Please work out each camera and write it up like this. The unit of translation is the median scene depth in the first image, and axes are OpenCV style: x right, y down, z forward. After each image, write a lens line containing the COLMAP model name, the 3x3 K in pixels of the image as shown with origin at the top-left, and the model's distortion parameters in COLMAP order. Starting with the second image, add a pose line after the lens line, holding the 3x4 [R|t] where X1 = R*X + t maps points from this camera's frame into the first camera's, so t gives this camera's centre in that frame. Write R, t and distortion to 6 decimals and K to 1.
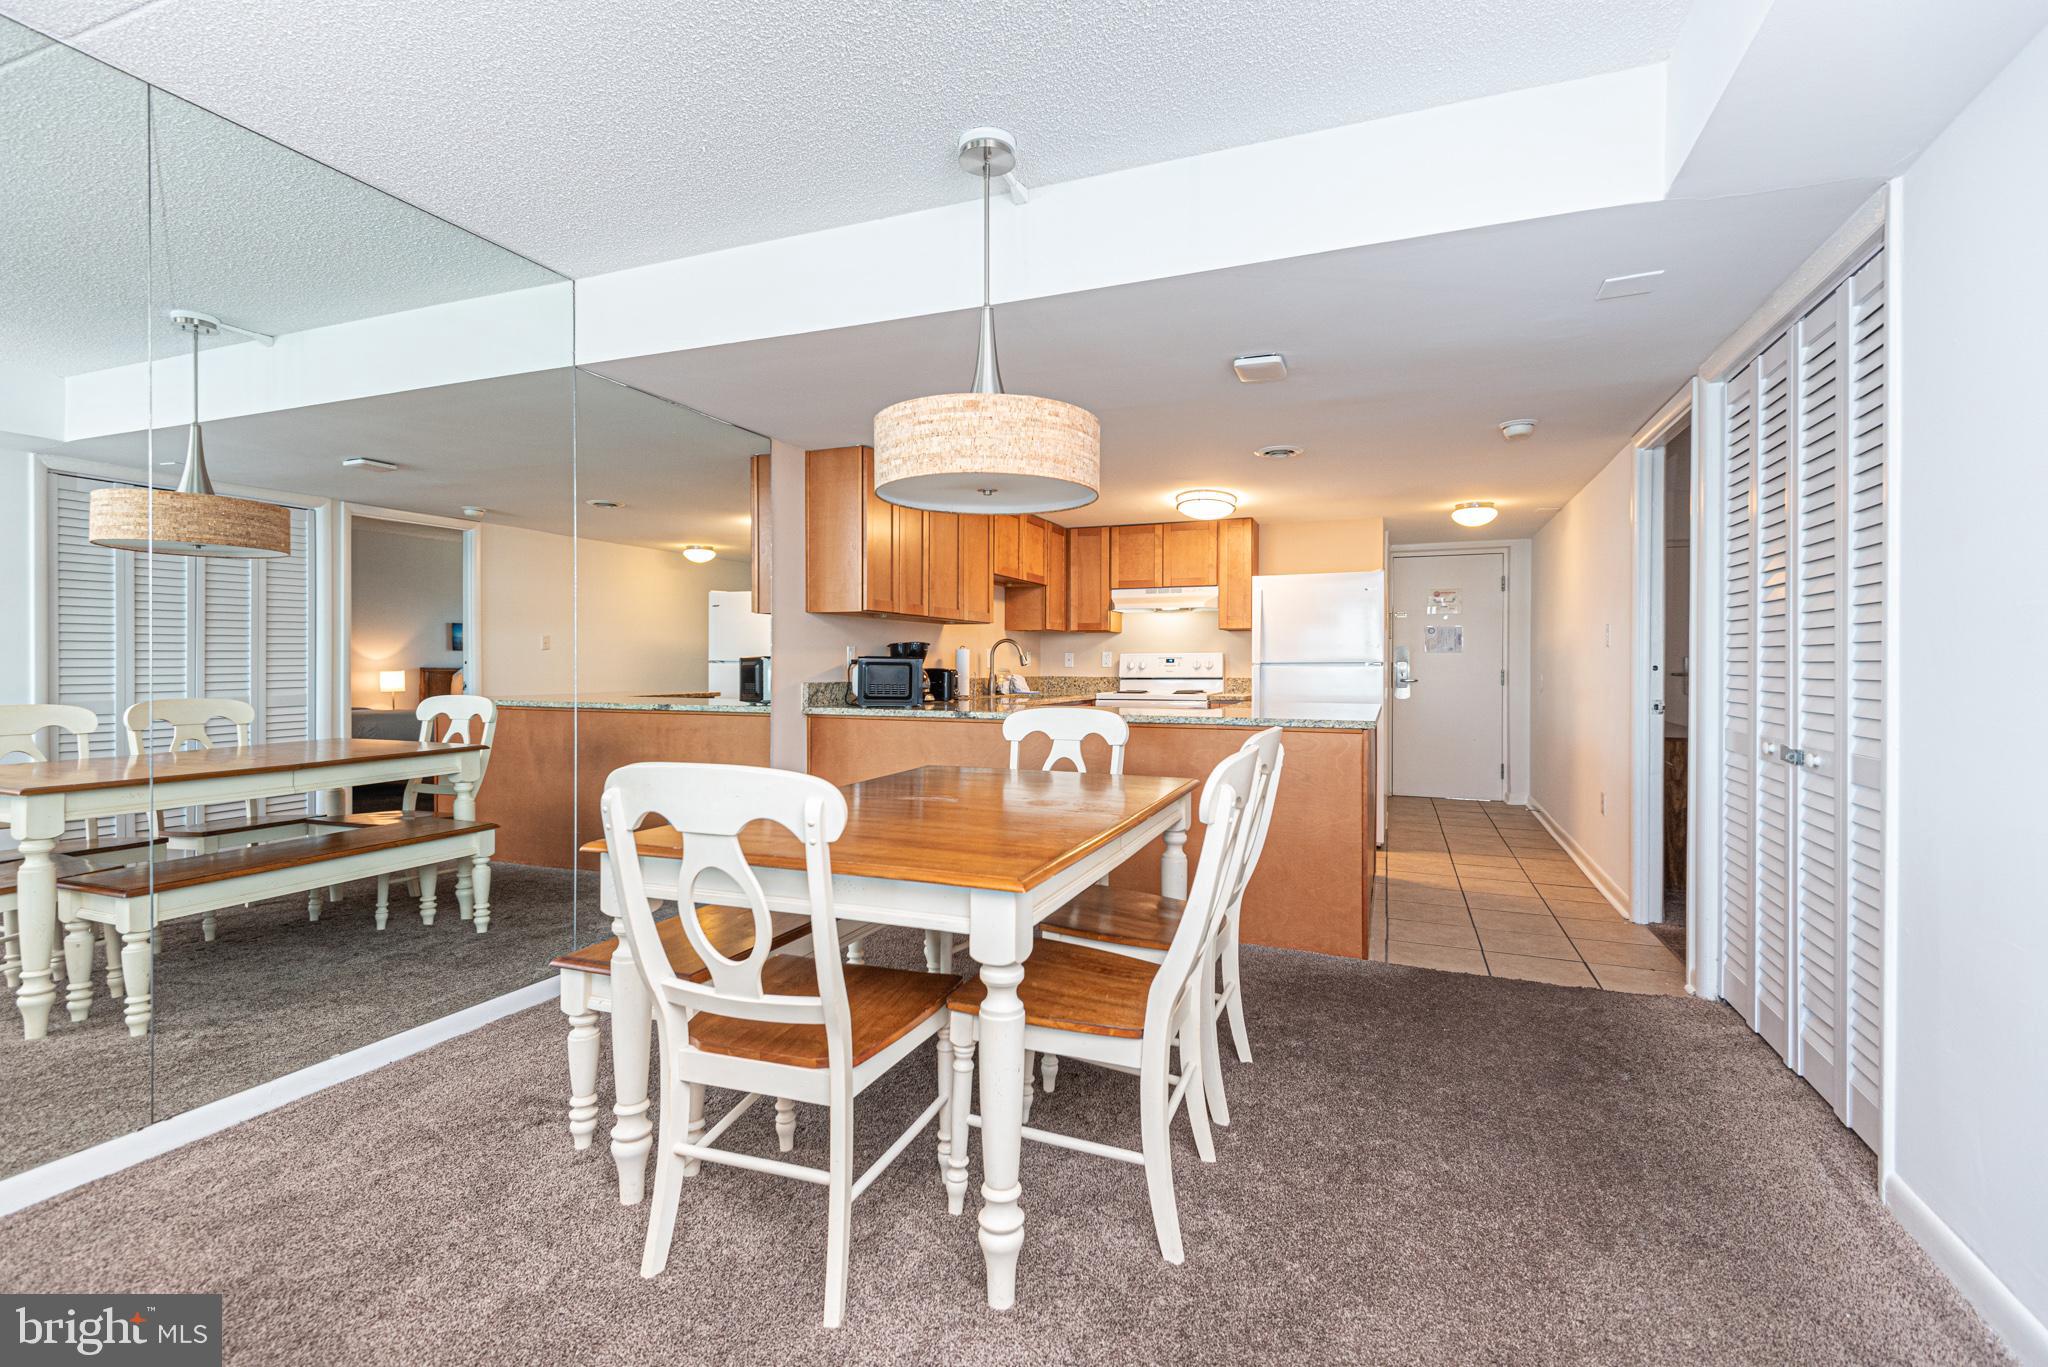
lens RADIAL K [[935.3, 0, 1030.4], [0, 935.3, 659.5], [0, 0, 1]] dist [0.029670, -0.015697]
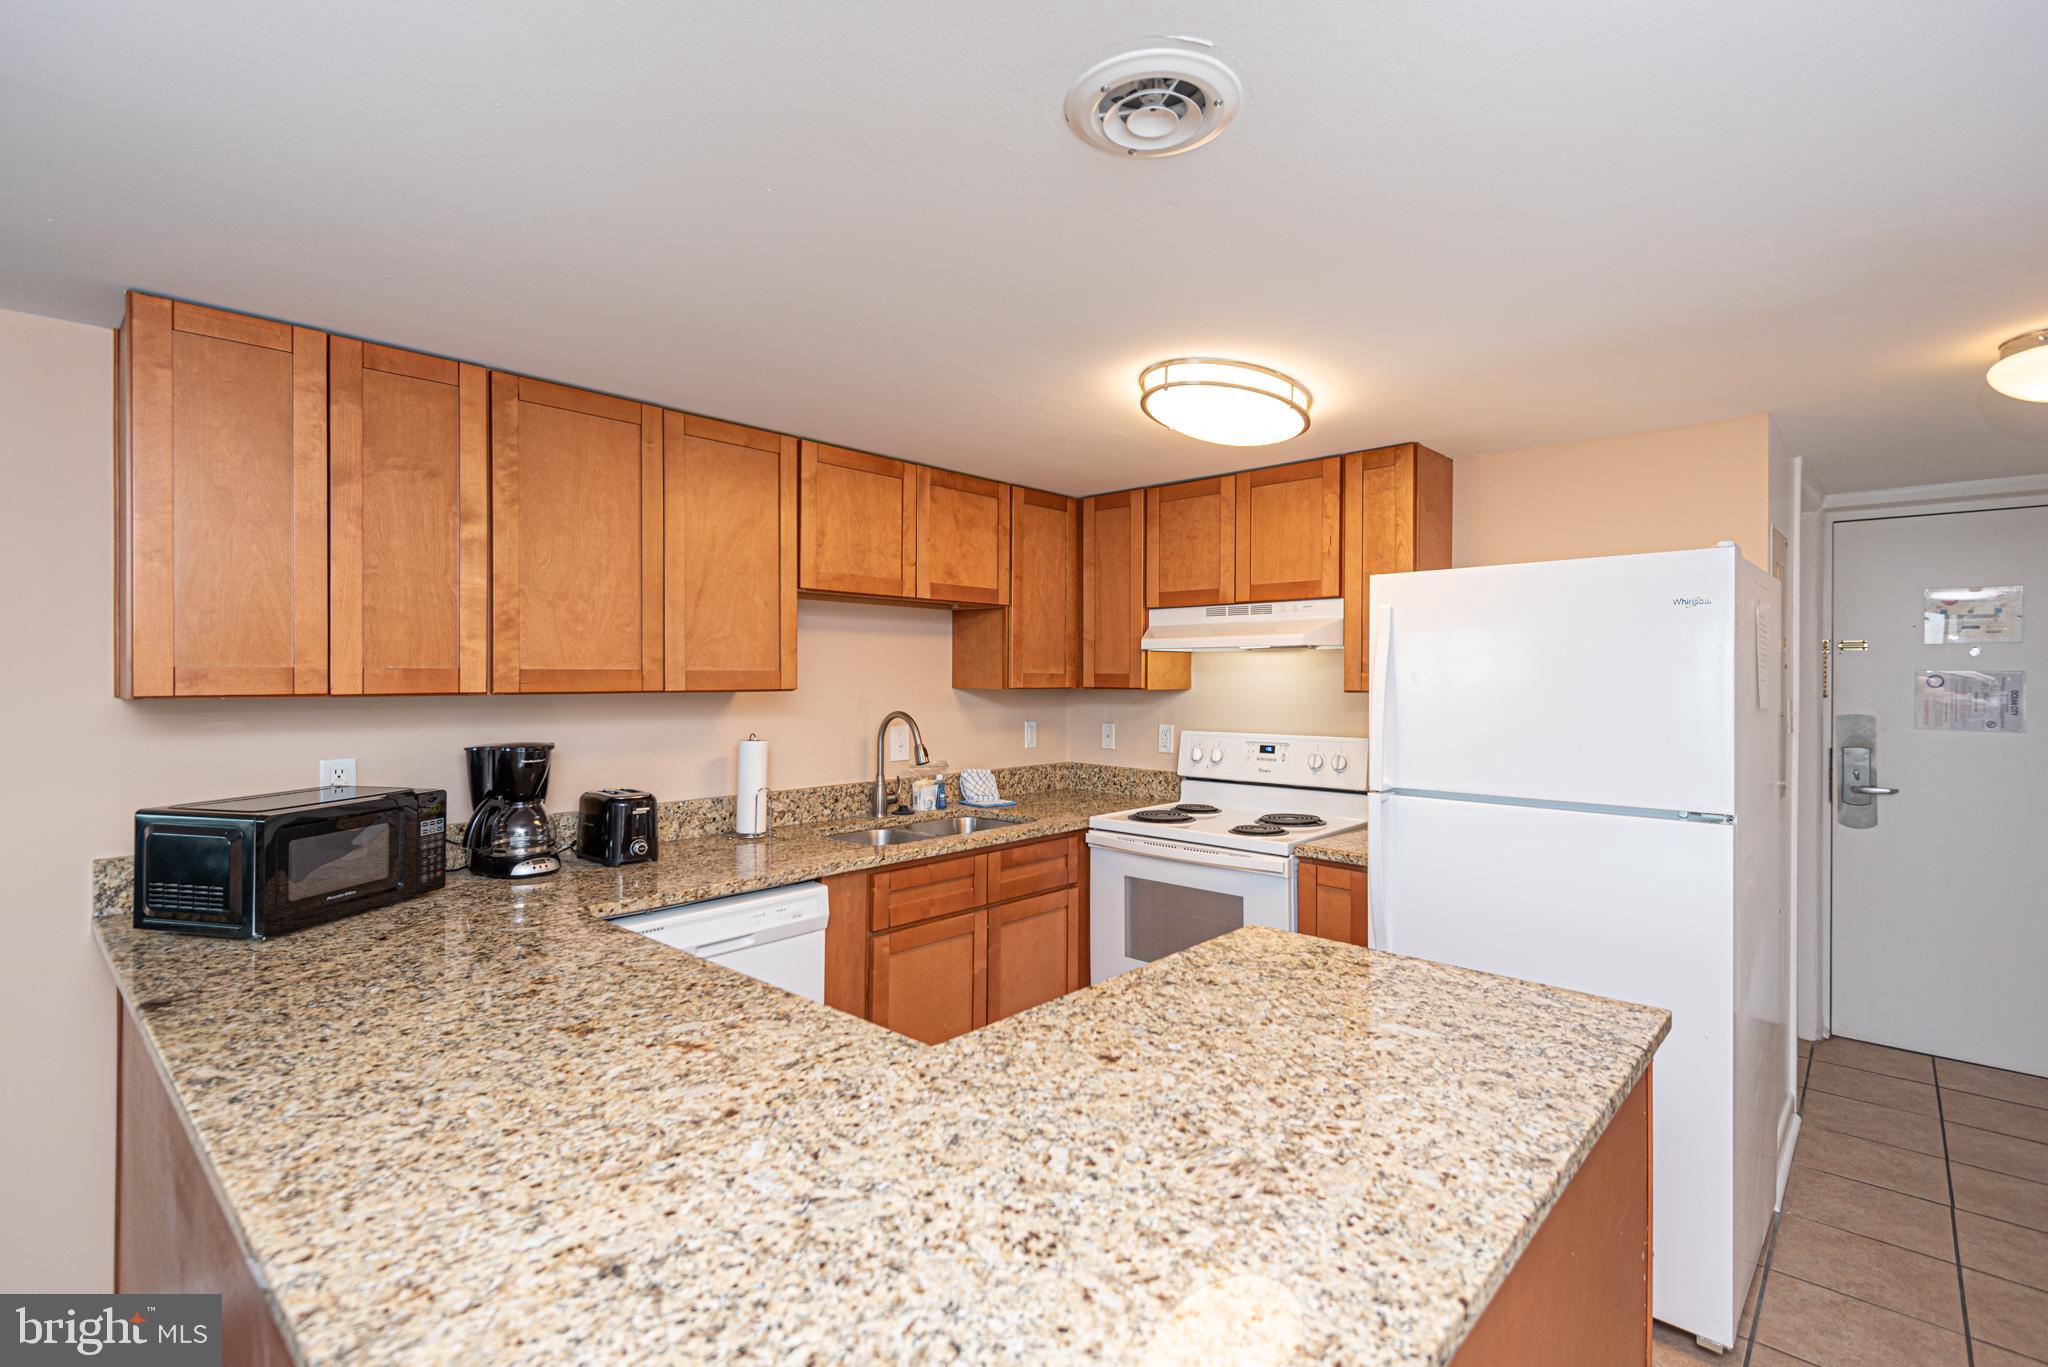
lens RADIAL K [[951.3, 0, 1044.7], [0, 951.3, 667.6], [0, 0, 1]] dist [0.027716, -0.013107]
pose [[0.941330, -0.005725, -0.337440, 0.213809], [0.002610, 0.999950, -0.009685, -0.037952], [0.337478, 0.008236, 0.941297, 0.487452]]
